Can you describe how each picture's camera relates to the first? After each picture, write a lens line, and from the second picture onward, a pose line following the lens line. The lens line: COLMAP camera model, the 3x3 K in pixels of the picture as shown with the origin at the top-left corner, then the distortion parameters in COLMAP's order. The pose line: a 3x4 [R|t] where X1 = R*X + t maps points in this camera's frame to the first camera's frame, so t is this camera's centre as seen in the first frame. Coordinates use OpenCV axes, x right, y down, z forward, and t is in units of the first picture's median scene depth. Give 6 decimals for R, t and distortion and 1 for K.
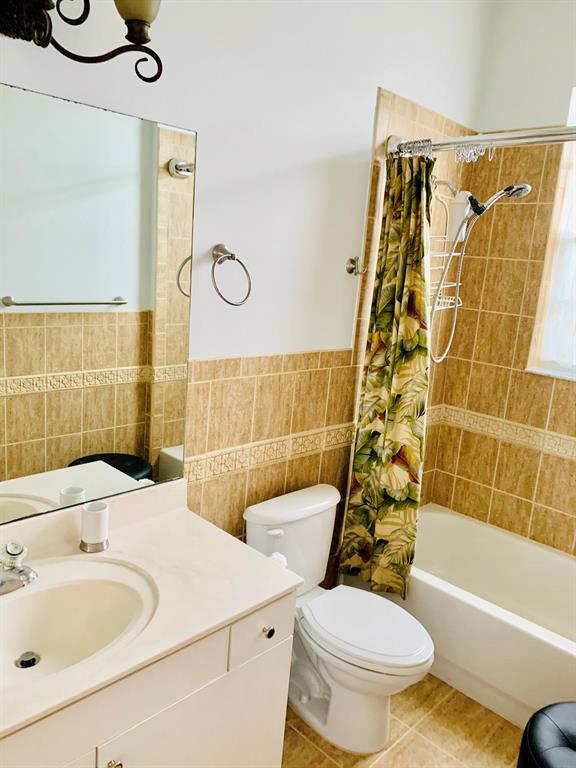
lens RADIAL K [[587.6, 0, 288.0], [0, 587.6, 384.0], [0, 0, 1]] dist [0.046220, -0.047594]
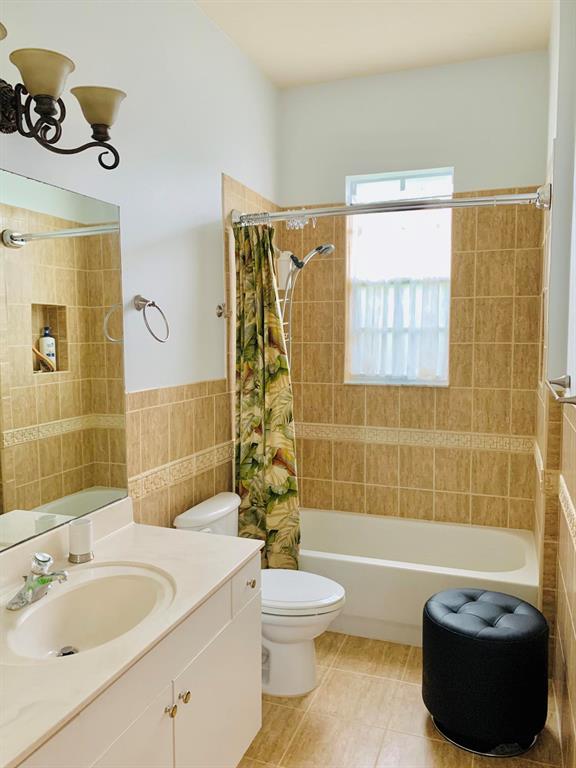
lens RADIAL K [[586.2, 0, 285.6], [0, 586.2, 390.7], [0, 0, 1]] dist [0.105773, -0.156233]
pose [[0.909903, -0.122005, 0.396474, -0.272476], [0.160655, 0.984825, -0.065648, 0.067141], [-0.382448, 0.123429, 0.915696, -0.164026]]
